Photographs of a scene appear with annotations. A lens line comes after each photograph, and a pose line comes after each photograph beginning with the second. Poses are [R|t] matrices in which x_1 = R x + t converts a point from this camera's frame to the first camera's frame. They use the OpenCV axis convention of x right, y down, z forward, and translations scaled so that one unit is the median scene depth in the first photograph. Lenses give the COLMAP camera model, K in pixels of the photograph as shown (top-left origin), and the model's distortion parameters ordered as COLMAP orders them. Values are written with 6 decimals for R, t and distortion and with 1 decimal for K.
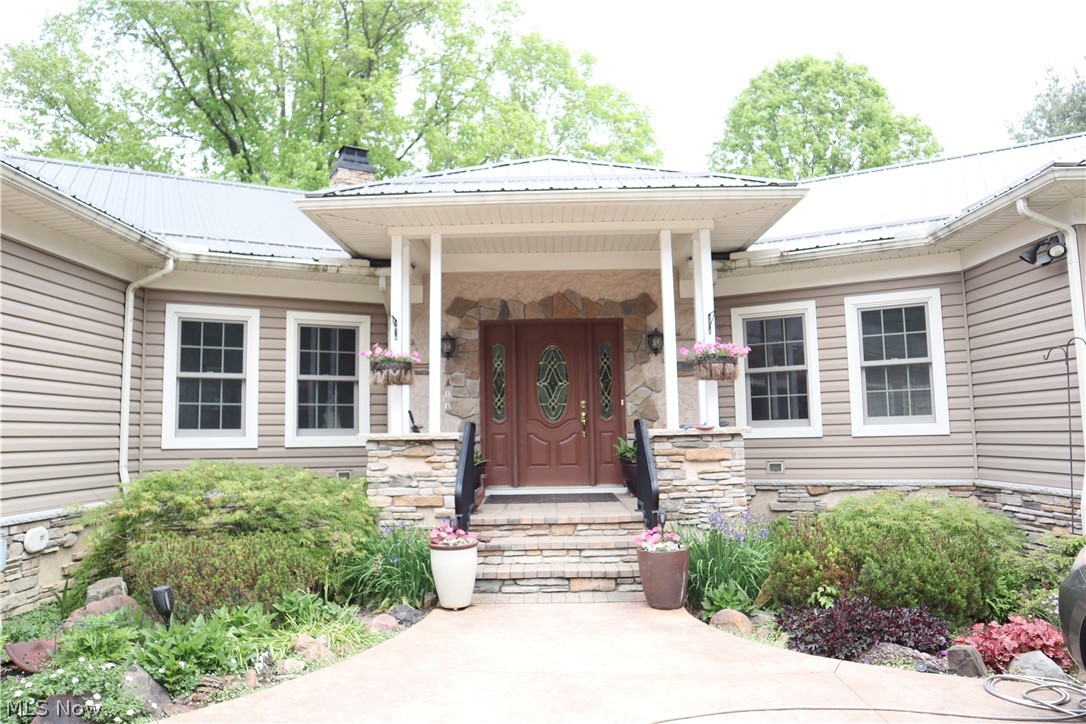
lens RADIAL K [[743.6, 0, 543.0], [0, 743.6, 362.0], [0, 0, 1]] dist [-0.116072, 0.065224]
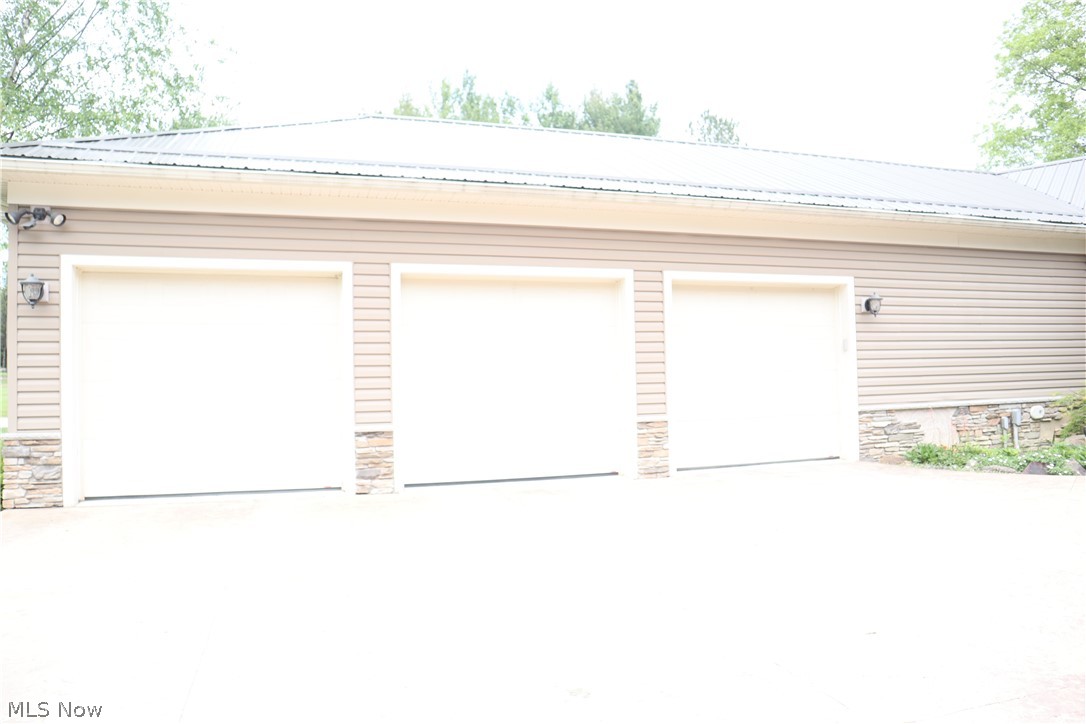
lens RADIAL K [[743.6, 0, 543.0], [0, 743.6, 362.0], [0, 0, 1]] dist [-0.116072, 0.065224]
pose [[0.300150, -0.022993, -0.953615, 0.652249], [0.115803, 0.993193, 0.012502, -0.046411], [0.946836, -0.114184, 0.300770, -0.732855]]
